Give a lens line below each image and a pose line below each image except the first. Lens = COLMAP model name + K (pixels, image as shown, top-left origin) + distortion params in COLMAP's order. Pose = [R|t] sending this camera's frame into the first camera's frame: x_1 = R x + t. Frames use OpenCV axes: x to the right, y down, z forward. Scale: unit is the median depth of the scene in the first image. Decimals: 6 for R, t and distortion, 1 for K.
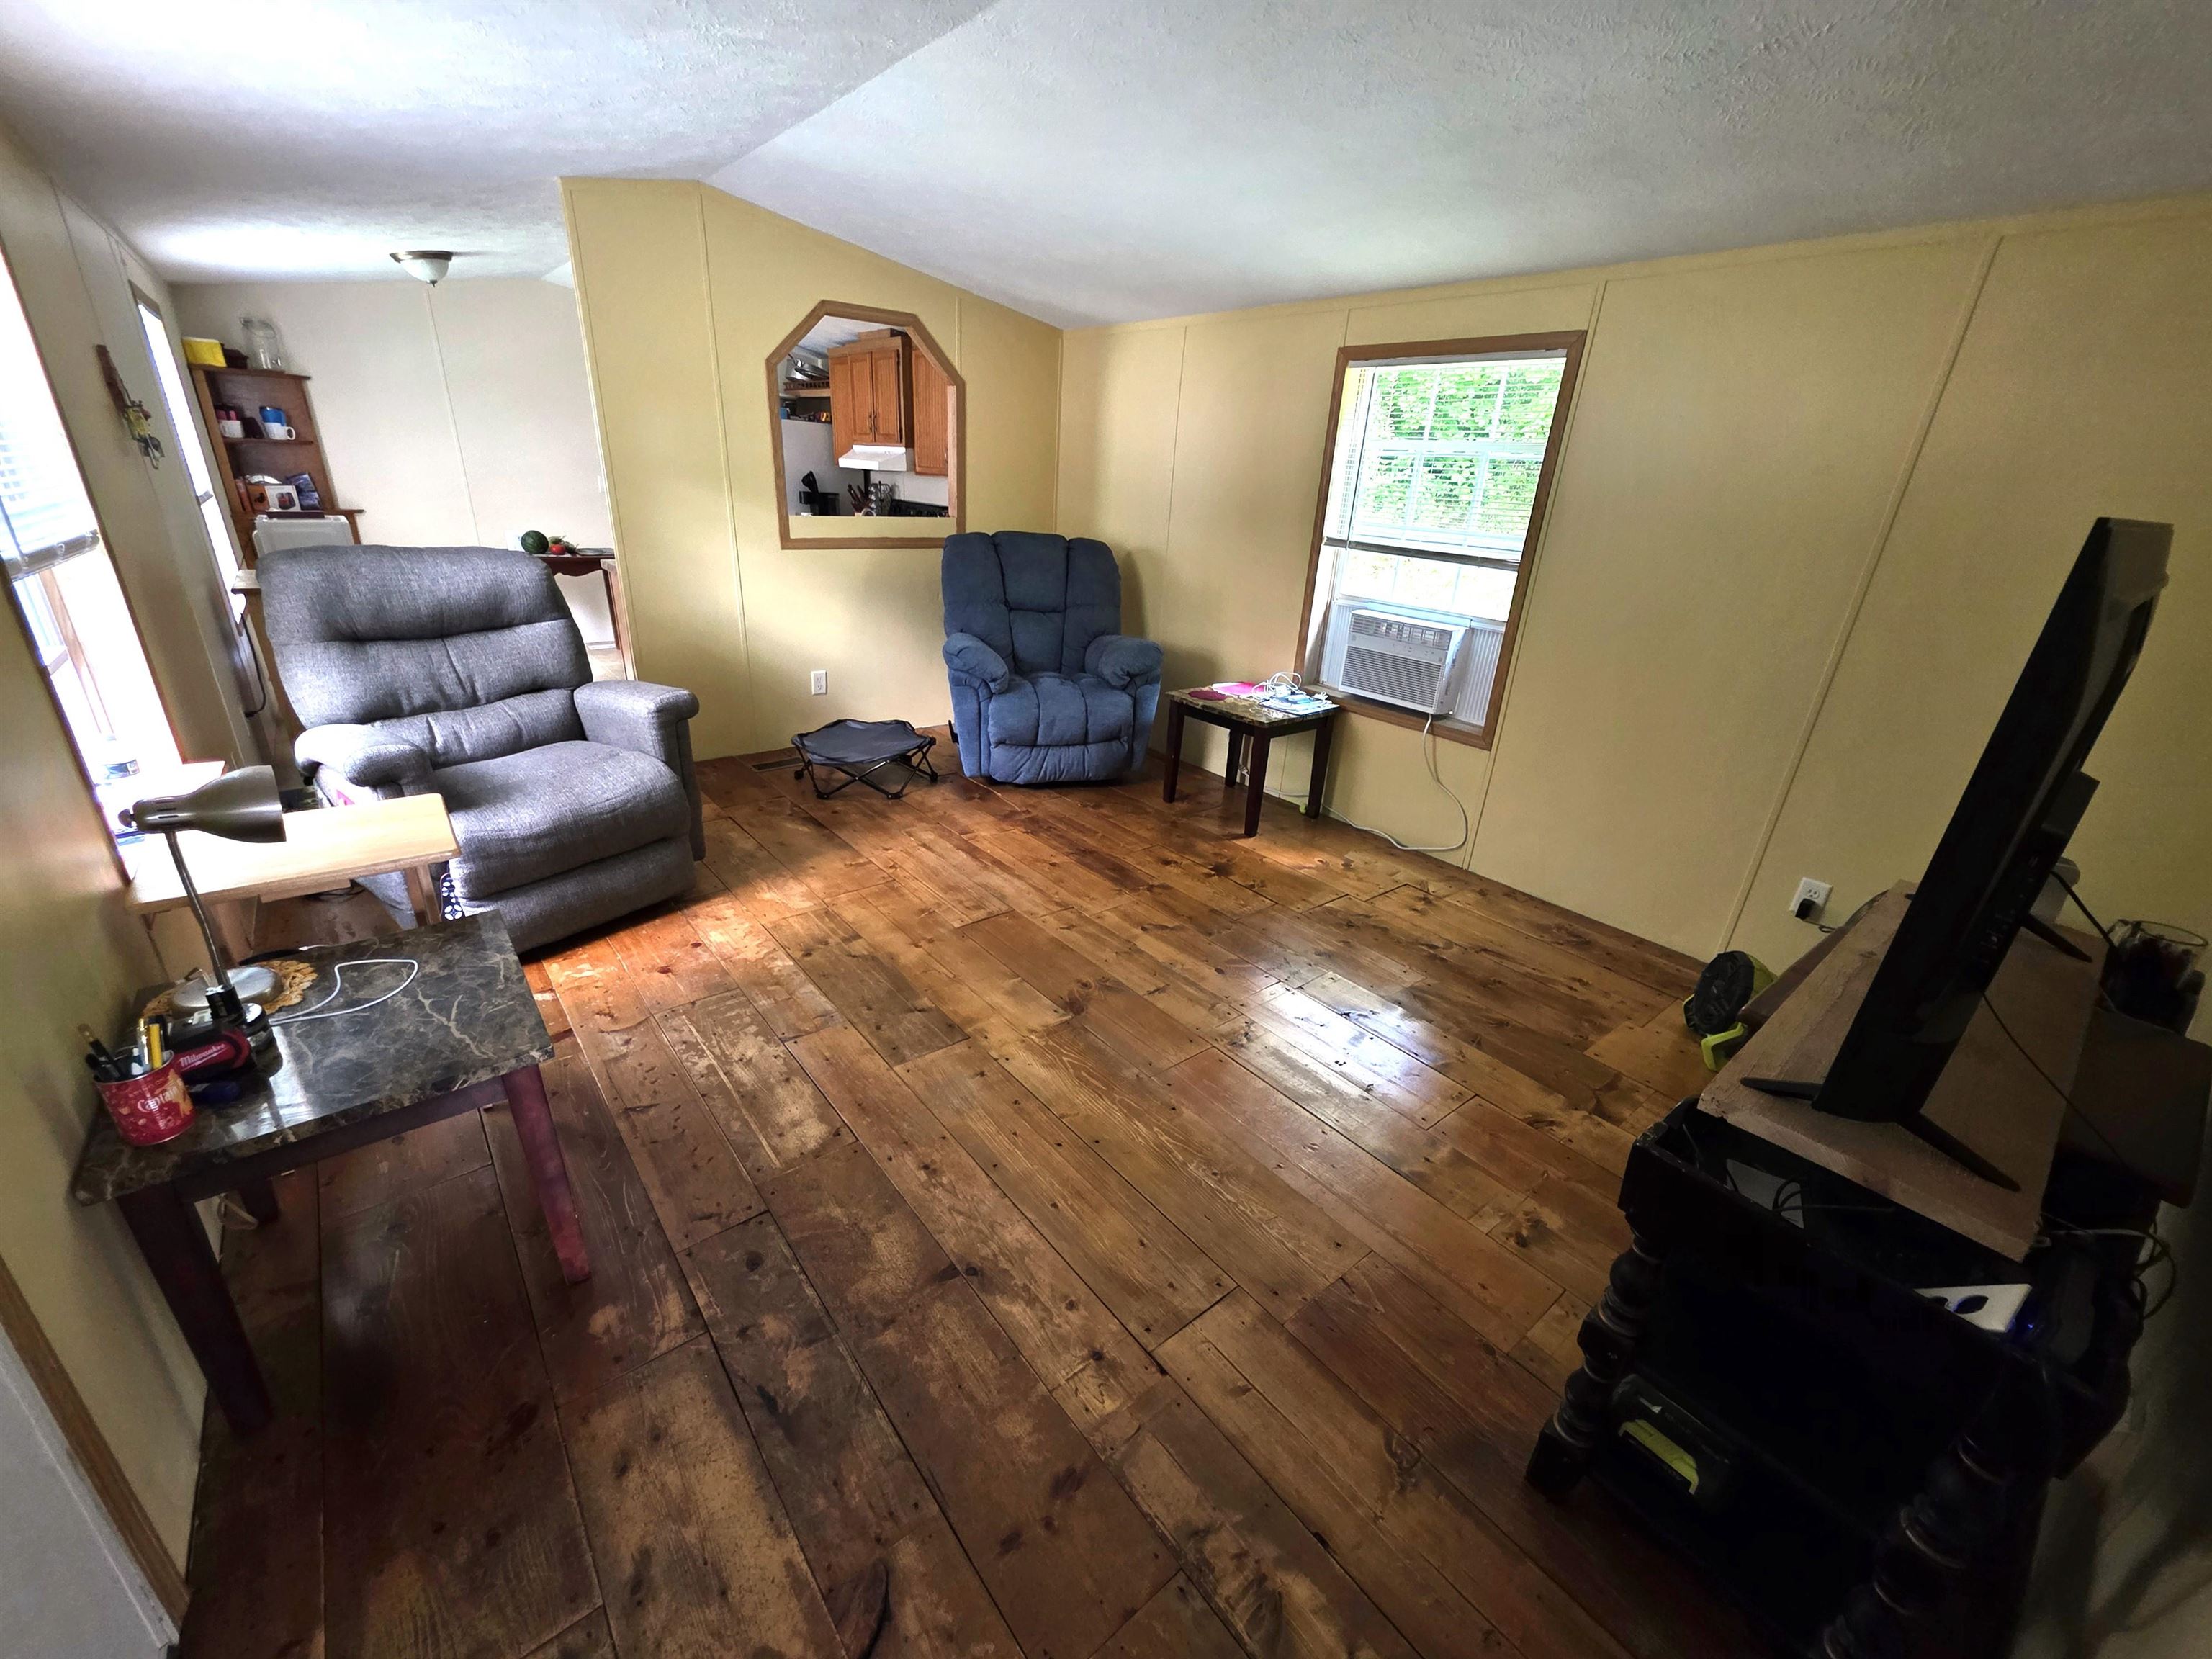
lens RADIAL K [[889.7, 0, 1106.0], [0, 889.7, 829.5], [0, 0, 1]] dist [0.010015, -0.007168]
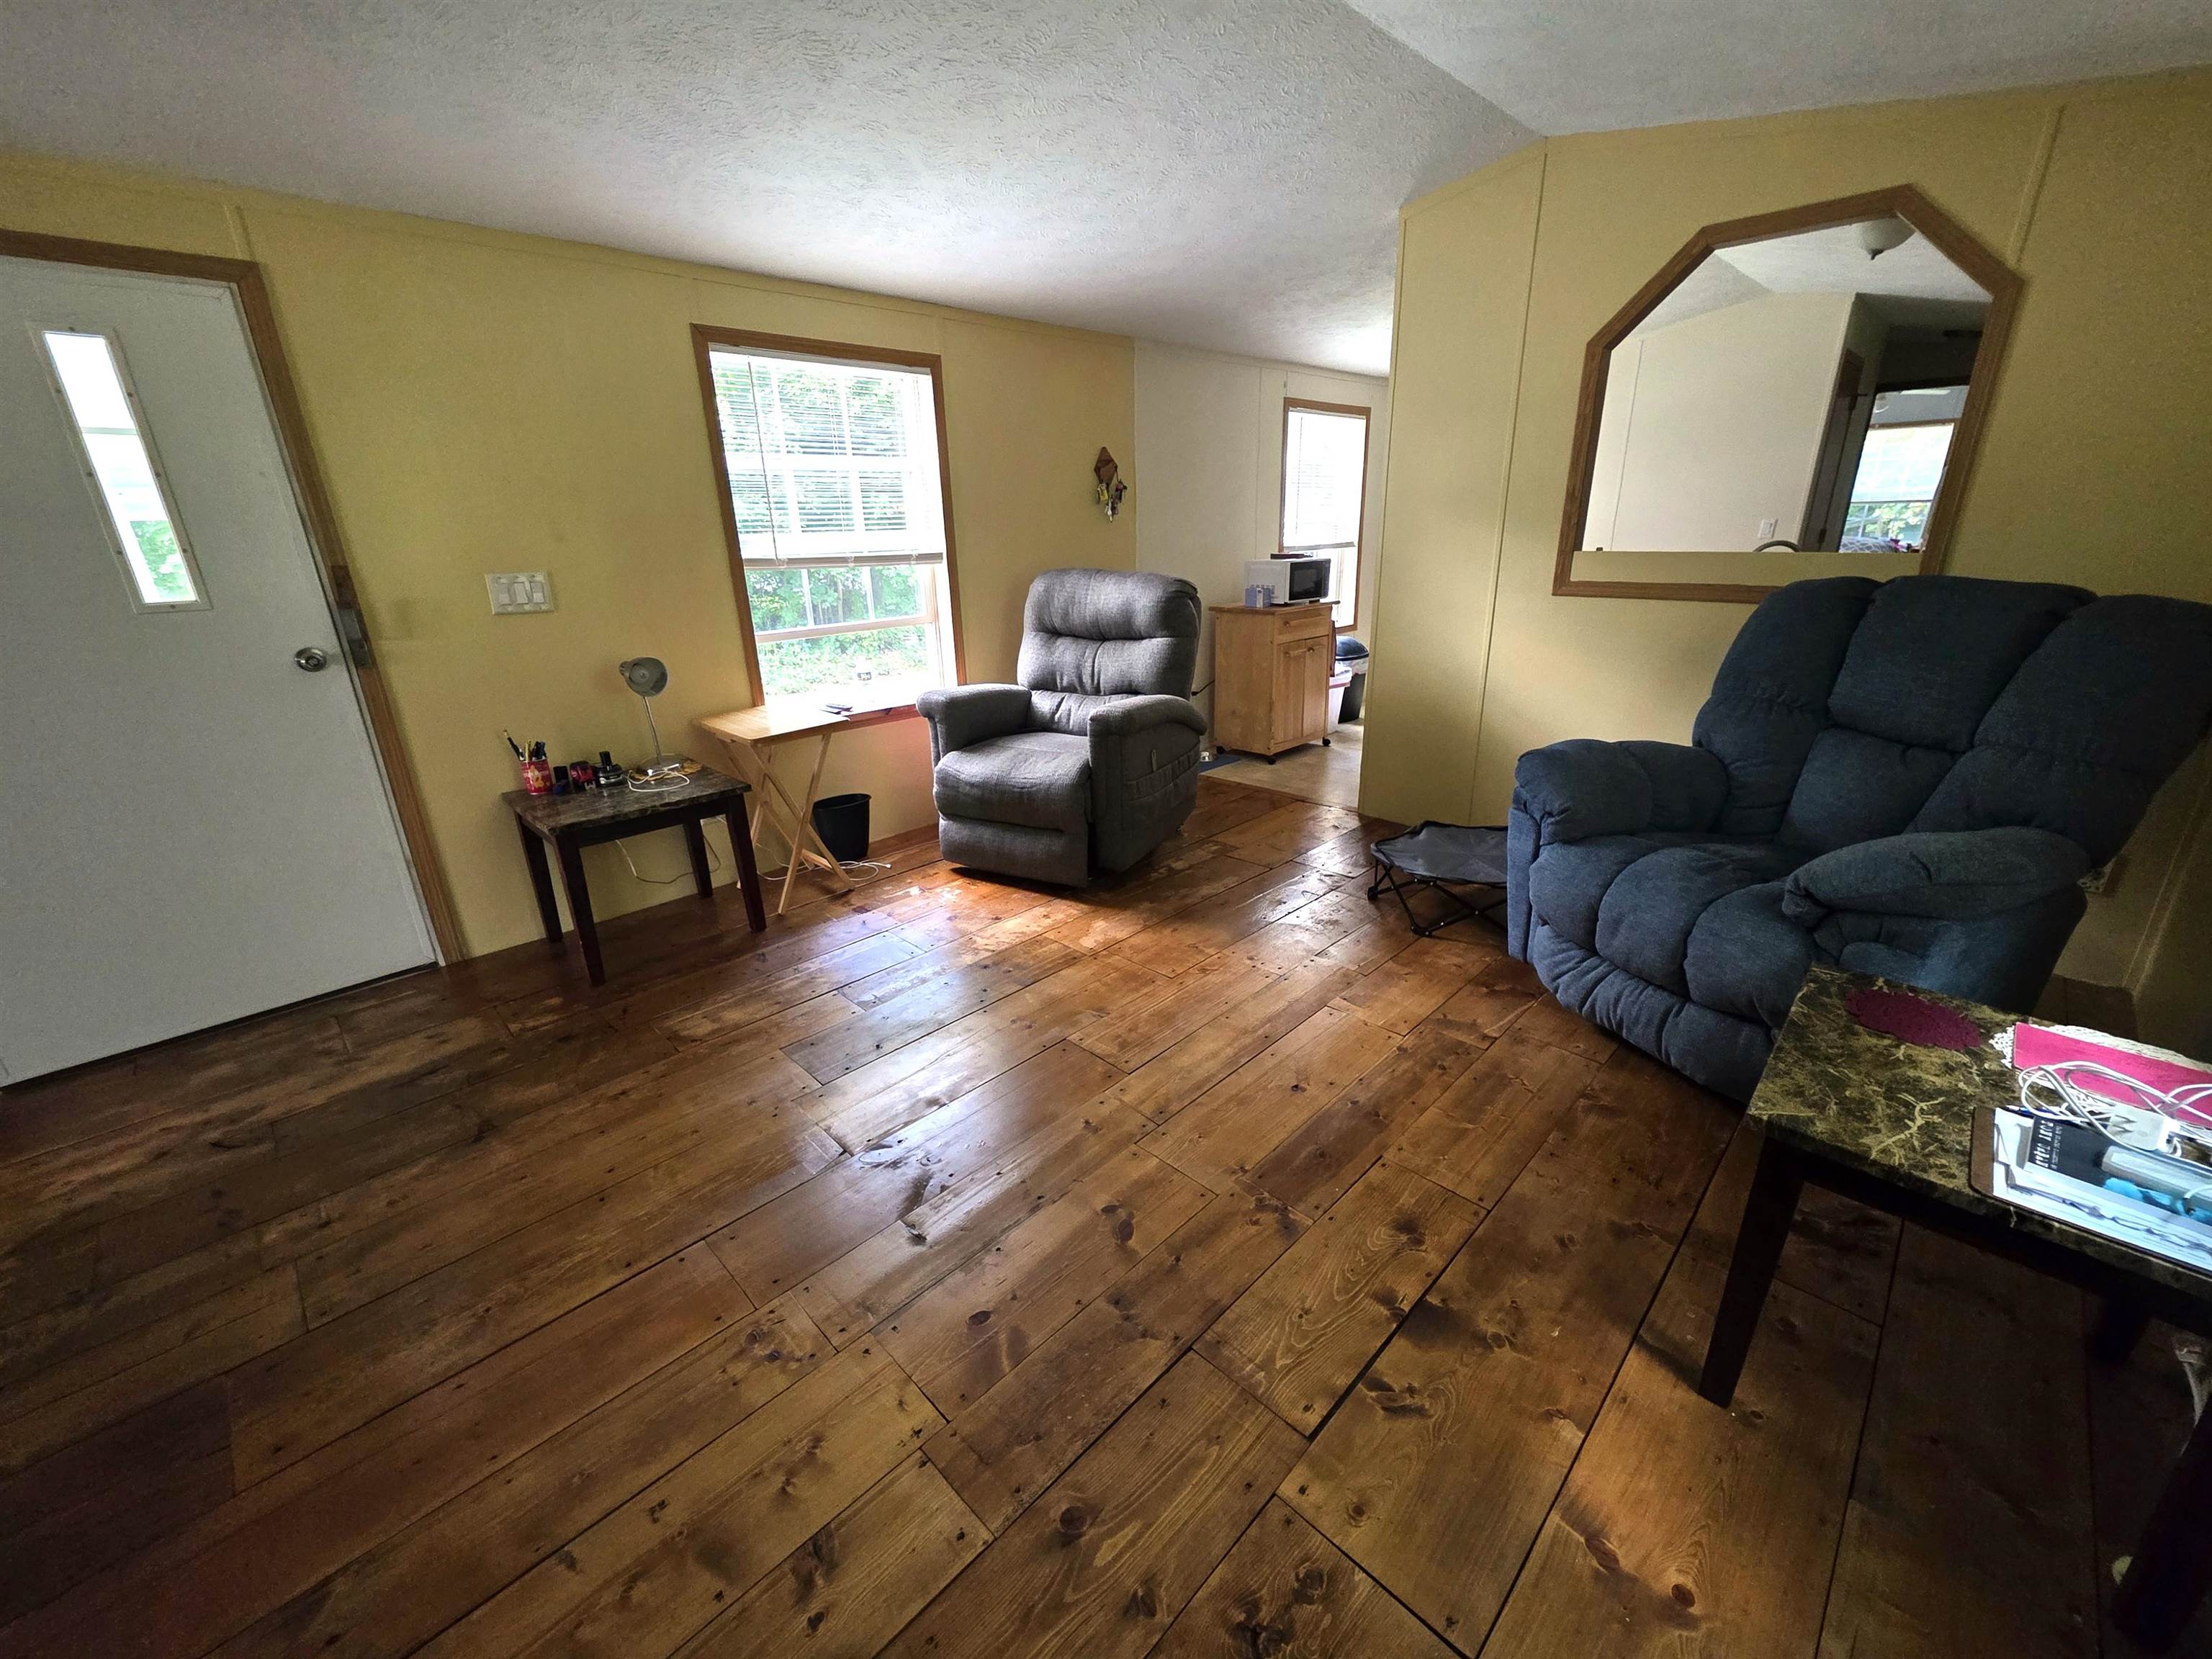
lens RADIAL K [[886.2, 0, 1097.5], [0, 886.2, 828.8], [0, 0, 1]] dist [0.008018, -0.002966]
pose [[0.092114, 0.283315, -0.954593, 0.530422], [-0.344524, 0.908526, 0.236398, -0.253895], [0.934247, 0.307105, 0.181297, 0.798354]]
